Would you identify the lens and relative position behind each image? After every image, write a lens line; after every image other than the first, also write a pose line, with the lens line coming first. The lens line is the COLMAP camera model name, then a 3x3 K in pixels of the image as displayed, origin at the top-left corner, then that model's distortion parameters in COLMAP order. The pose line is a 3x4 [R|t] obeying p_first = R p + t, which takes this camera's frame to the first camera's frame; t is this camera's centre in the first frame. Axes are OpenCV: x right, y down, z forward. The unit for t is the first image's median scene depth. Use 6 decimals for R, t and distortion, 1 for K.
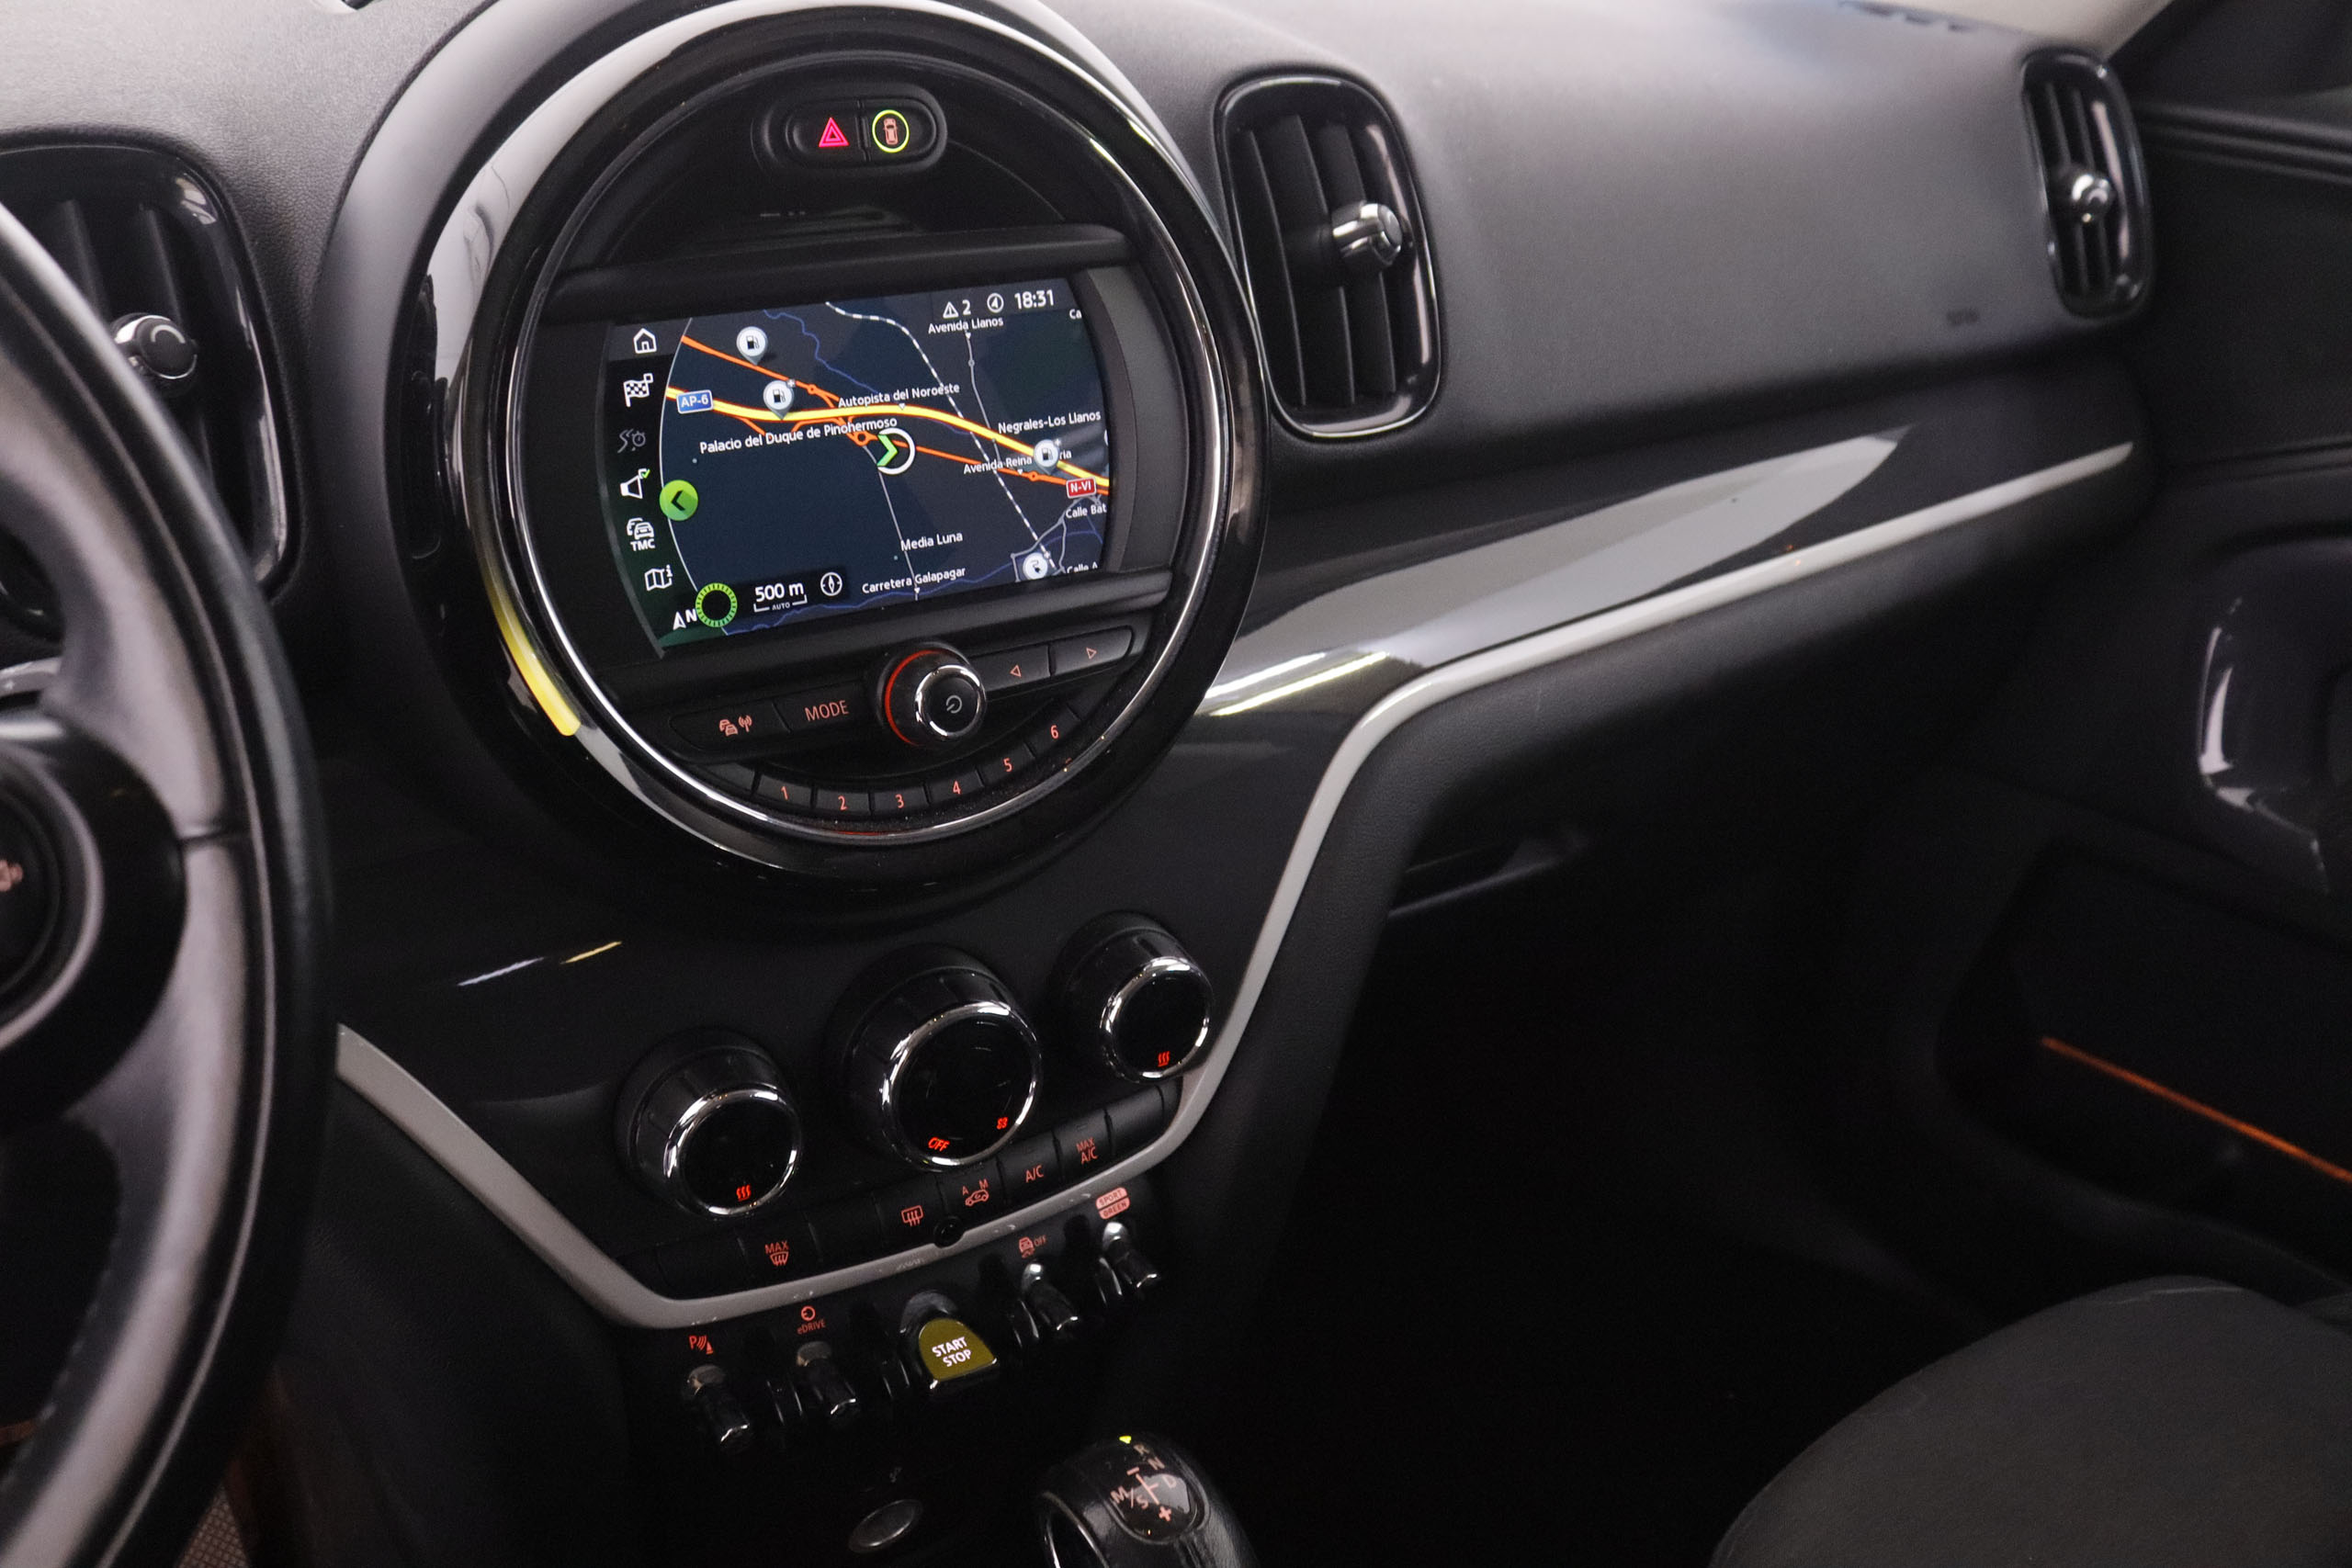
lens RADIAL K [[2101.0, 0, 1159.3], [0, 2101.0, 781.5], [0, 0, 1]] dist [-0.142078, 0.100471]
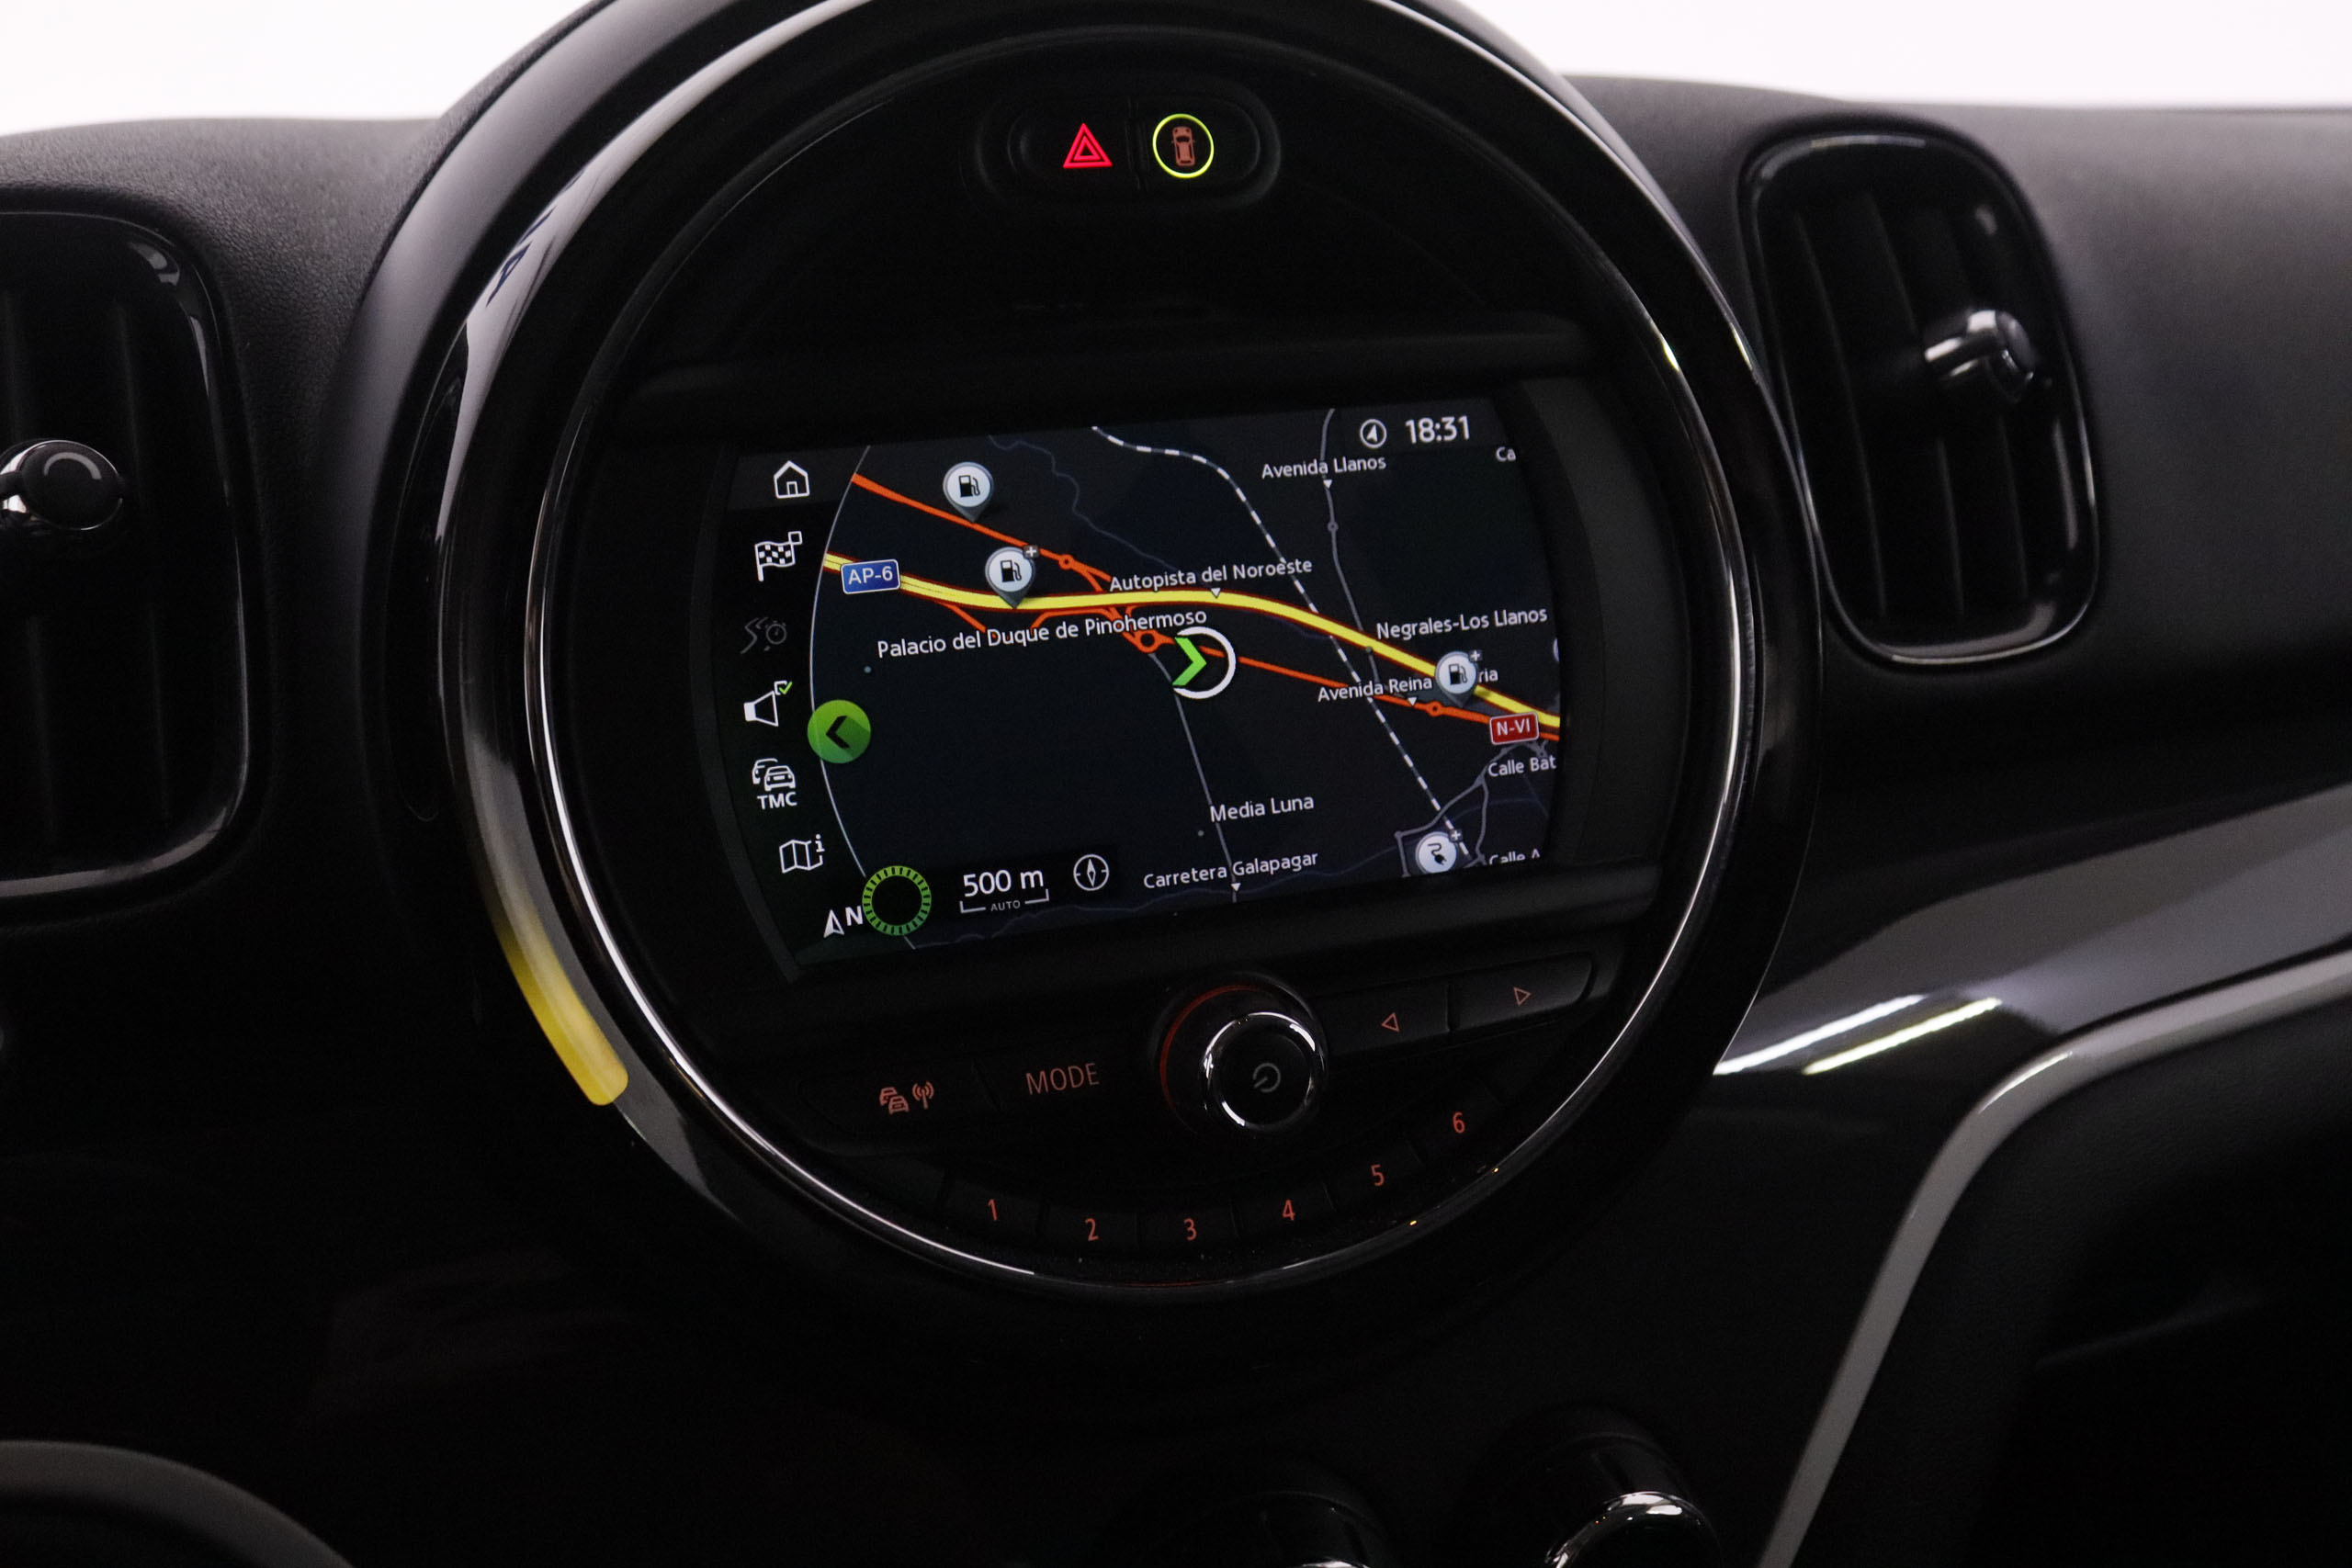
lens RADIAL K [[2101.0, 0, 1193.0], [0, 2101.0, 784.7], [0, 0, 1]] dist [-0.142078, 0.100471]
pose [[0.966125, 0.006398, -0.257994, 0.031880], [-0.044661, 0.988754, -0.142727, -0.030924], [0.254179, 0.149414, 0.955546, 0.387530]]
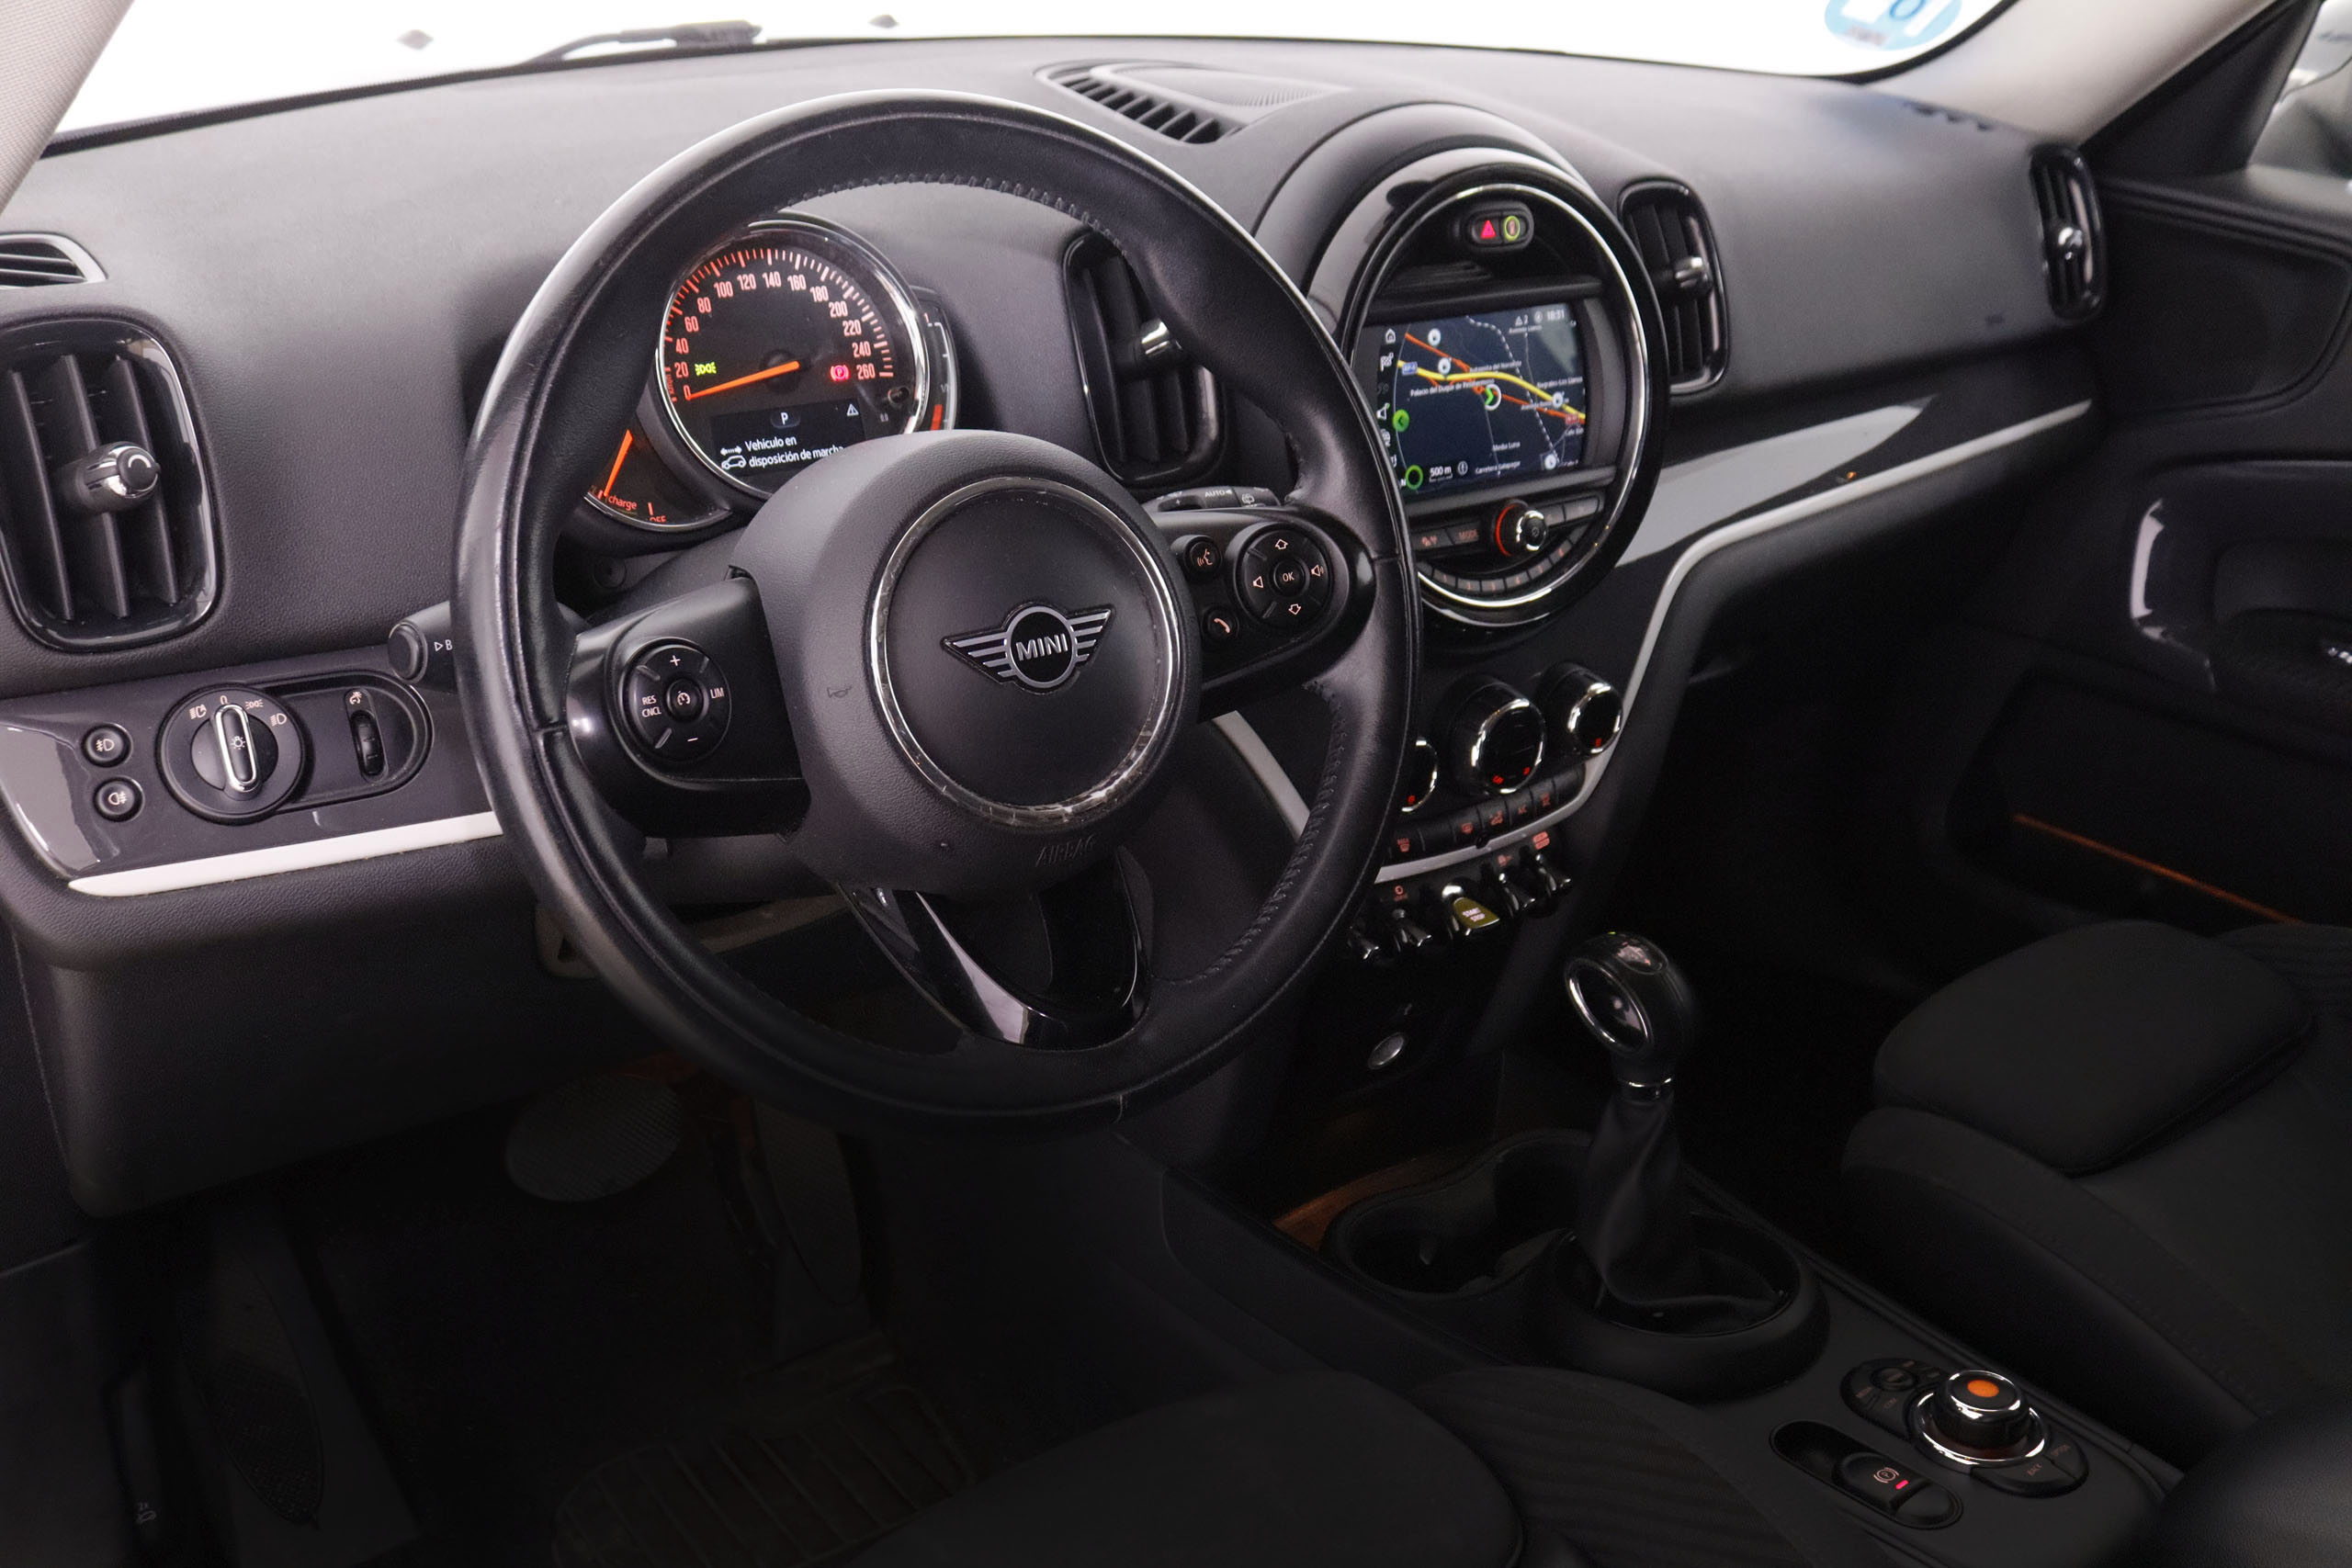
lens RADIAL K [[2101.0, 0, 1183.5], [0, 2101.0, 808.9], [0, 0, 1]] dist [-0.142078, 0.100471]
pose [[0.997444, -0.008953, 0.070888, -0.512907], [0.006492, 0.999371, 0.034872, 0.135454], [-0.071155, -0.034323, 0.996875, -0.803545]]
